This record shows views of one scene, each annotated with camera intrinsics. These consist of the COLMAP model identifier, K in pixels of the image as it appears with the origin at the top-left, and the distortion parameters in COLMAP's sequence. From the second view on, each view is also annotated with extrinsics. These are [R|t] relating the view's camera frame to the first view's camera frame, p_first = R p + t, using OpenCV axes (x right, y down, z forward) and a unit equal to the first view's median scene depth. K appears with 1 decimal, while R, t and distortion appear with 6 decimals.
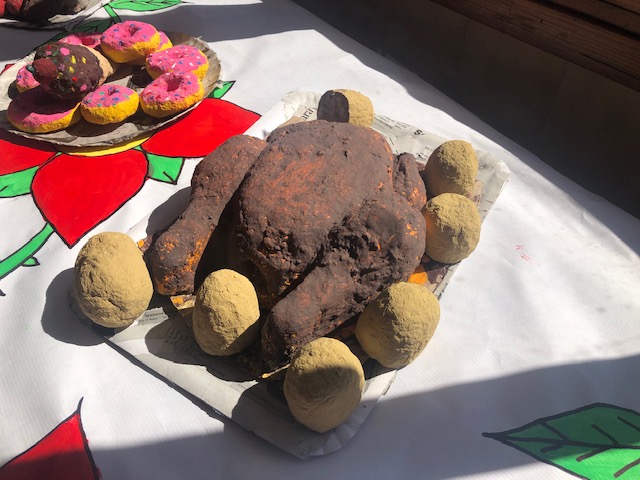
lens RADIAL K [[528.5, 0, 324.2], [0, 528.5, 239.3], [0, 0, 1]] dist [0.030676, -0.033835]
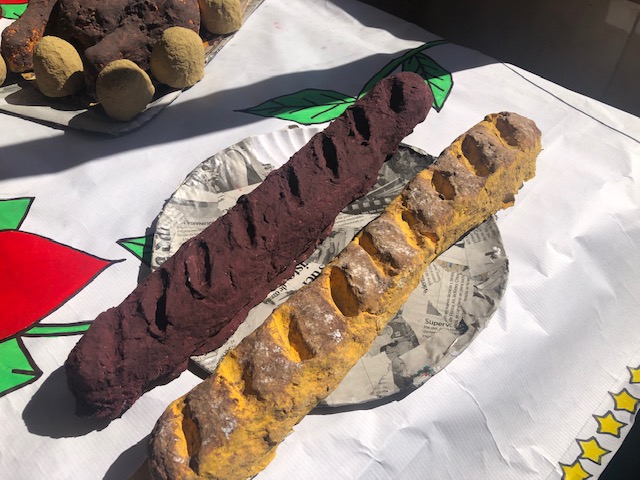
lens RADIAL K [[528.5, 0, 315.6], [0, 528.5, 241.6], [0, 0, 1]] dist [0.030676, -0.033835]
pose [[0.983989, -0.146297, 0.101796, 0.289094], [0.139580, 0.987714, 0.070279, 0.605961], [-0.110827, -0.054945, 0.992320, -0.541155]]
